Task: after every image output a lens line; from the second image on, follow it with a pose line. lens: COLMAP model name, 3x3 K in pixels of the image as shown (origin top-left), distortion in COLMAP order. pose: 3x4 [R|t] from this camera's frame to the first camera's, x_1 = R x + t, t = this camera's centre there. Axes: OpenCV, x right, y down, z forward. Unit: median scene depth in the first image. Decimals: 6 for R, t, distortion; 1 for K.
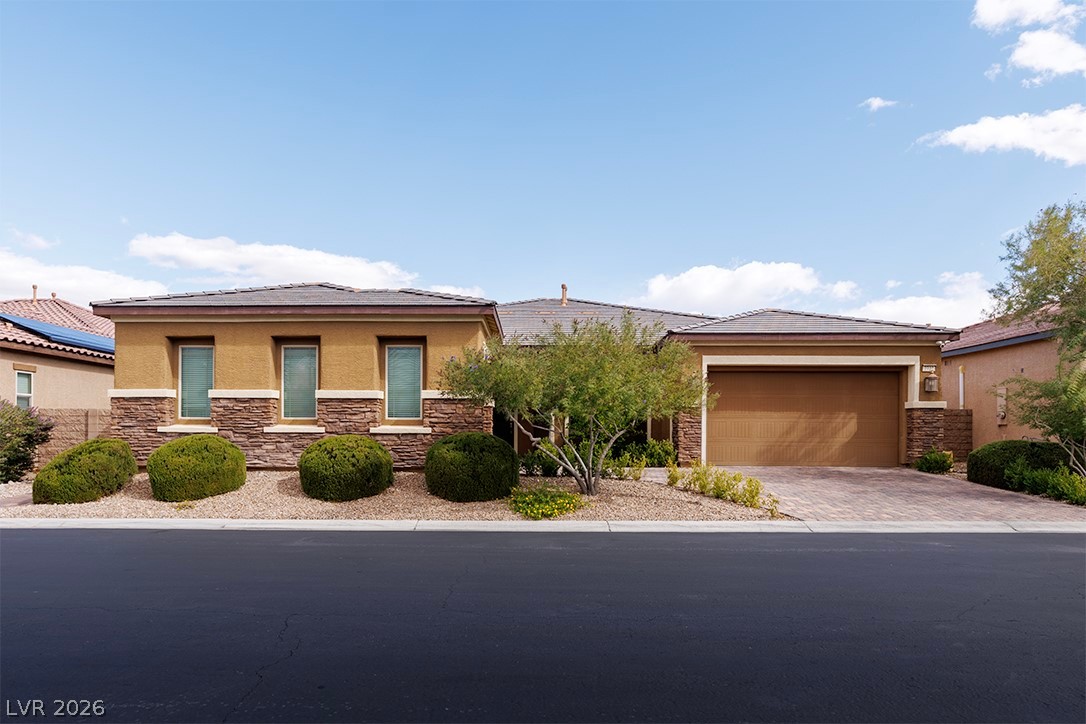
lens RADIAL K [[651.1, 0, 539.5], [0, 651.1, 421.4], [0, 0, 1]] dist [-0.005455, -0.003954]
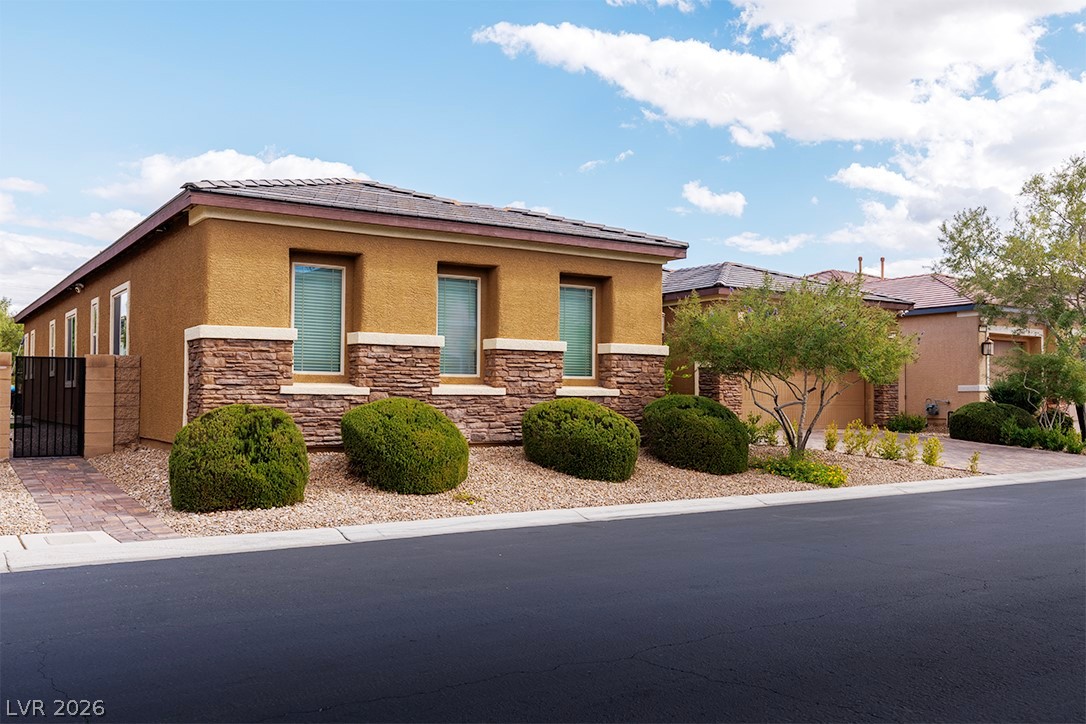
lens RADIAL K [[941.2, 0, 542.2], [0, 941.2, 364.5], [0, 0, 1]] dist [-0.007364, 0.003817]
pose [[0.821020, 0.019450, 0.570568, -0.912065], [-0.011418, 0.999779, -0.017651, 0.000735], [-0.570786, 0.007977, 0.821060, 0.080796]]
